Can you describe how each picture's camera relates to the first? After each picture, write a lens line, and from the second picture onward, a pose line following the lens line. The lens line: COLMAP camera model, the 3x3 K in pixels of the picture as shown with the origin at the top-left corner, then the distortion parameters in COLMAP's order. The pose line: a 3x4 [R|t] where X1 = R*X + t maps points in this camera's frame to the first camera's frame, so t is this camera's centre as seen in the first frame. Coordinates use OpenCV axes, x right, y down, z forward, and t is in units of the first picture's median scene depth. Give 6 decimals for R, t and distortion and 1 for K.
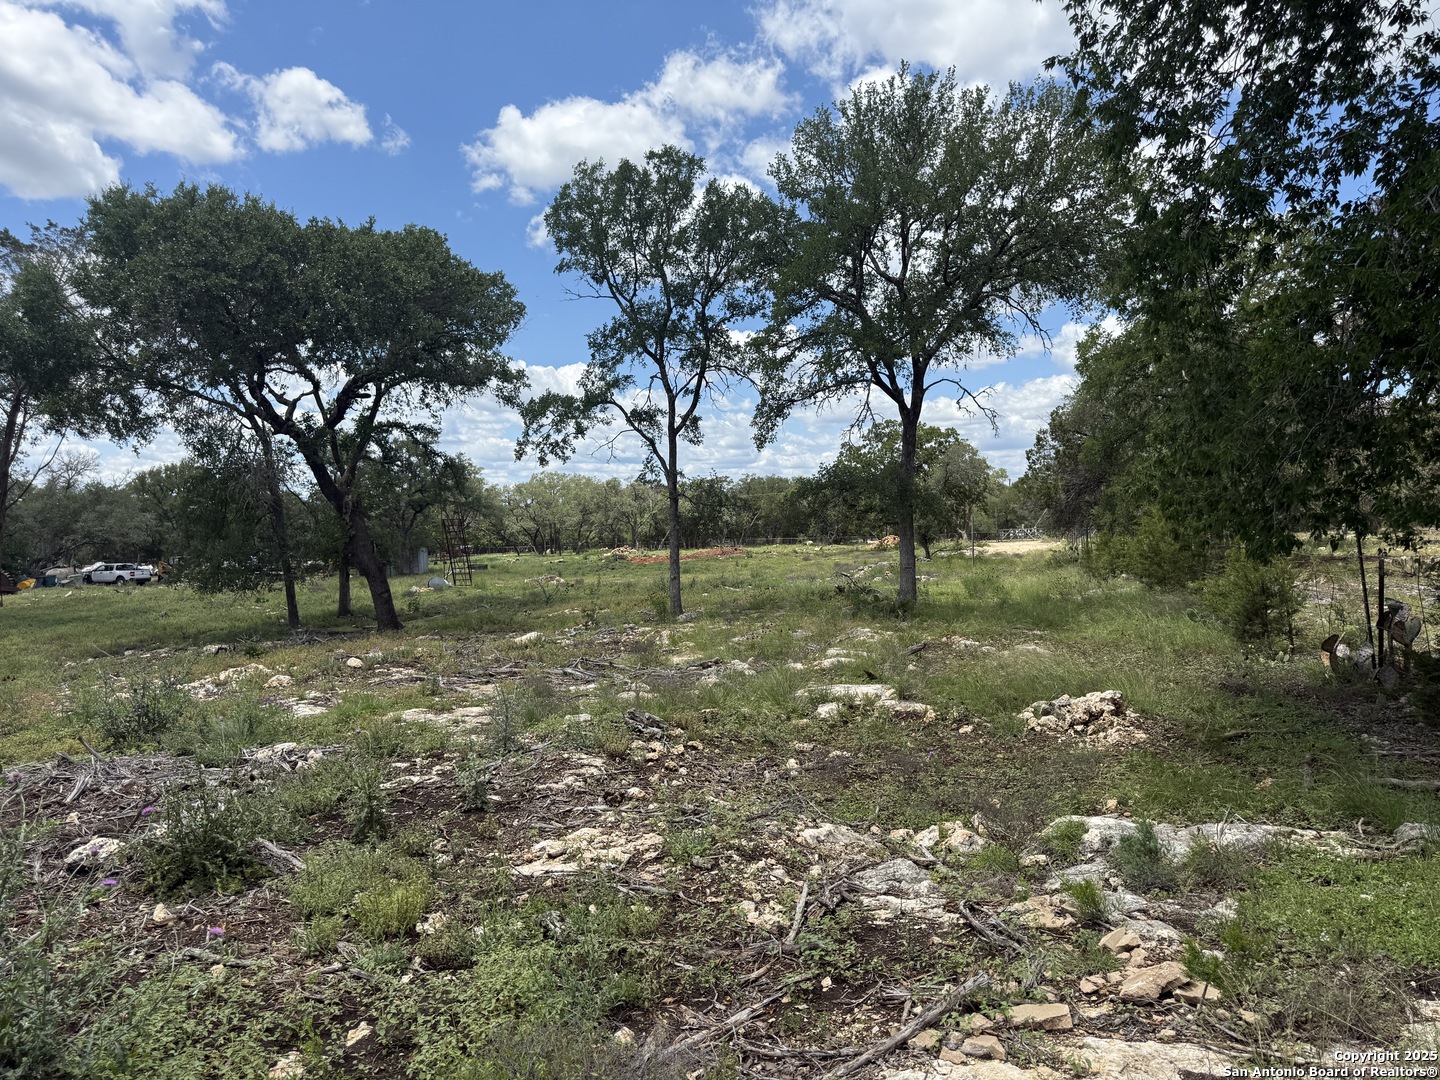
lens RADIAL K [[1009.1, 0, 720.0], [0, 1009.1, 540.0], [0, 0, 1]] dist [0.070143, 0.000105]
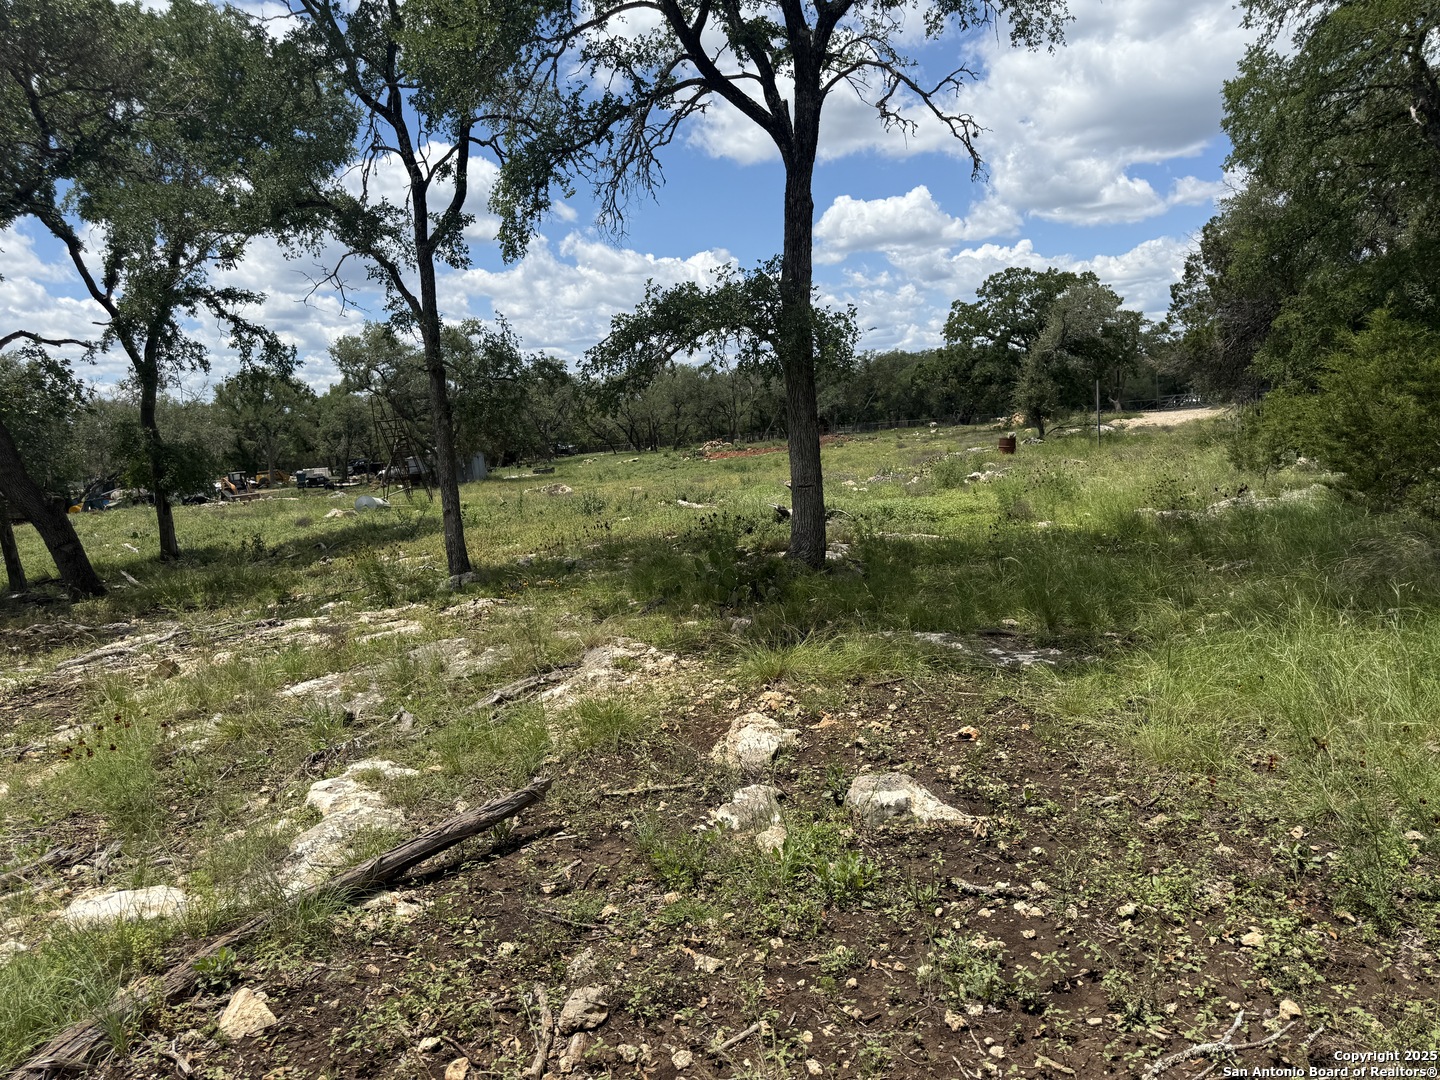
lens RADIAL K [[1010.7, 0, 720.0], [0, 1010.7, 540.0], [0, 0, 1]] dist [-0.004302, -0.001999]
pose [[0.986713, -0.031928, -0.159302, 0.197339], [0.049315, 0.993098, 0.106418, 0.001855], [0.154805, -0.112860, 0.981477, 0.465803]]
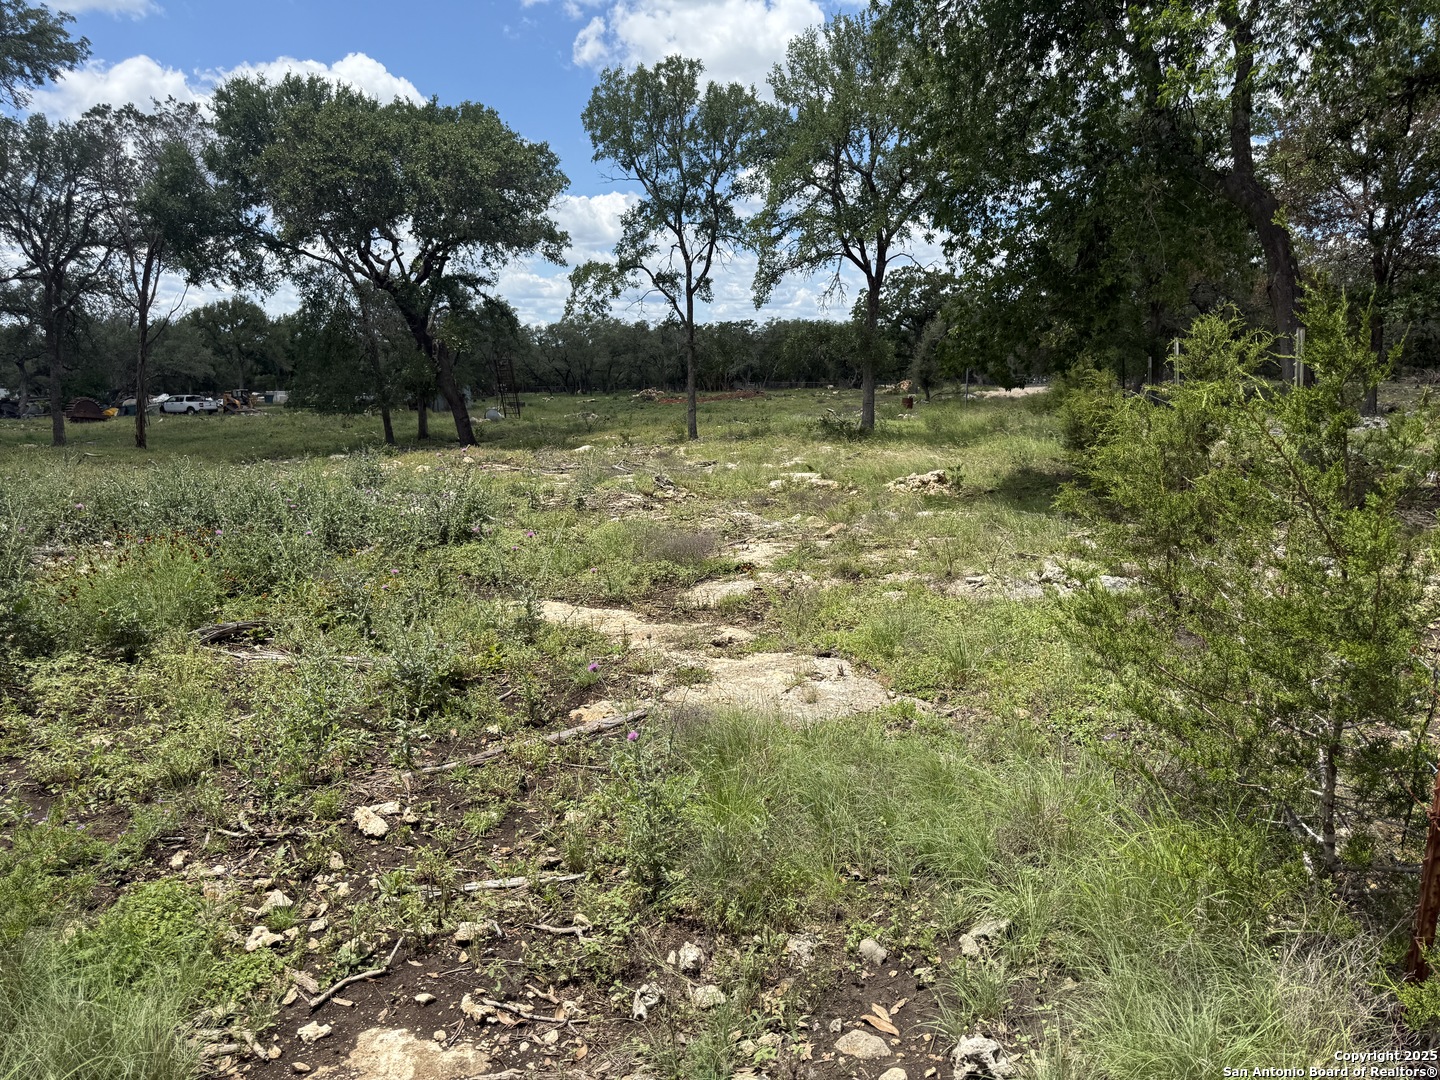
lens RADIAL K [[1020.4, 0, 742.4], [0, 1020.4, 553.1], [0, 0, 1]] dist [0.035705, -0.003176]
pose [[0.999895, 0.013558, -0.005077, 0.027864], [-0.012539, 0.986323, 0.164348, 0.003335], [0.007236, -0.164267, 0.986389, -0.295774]]
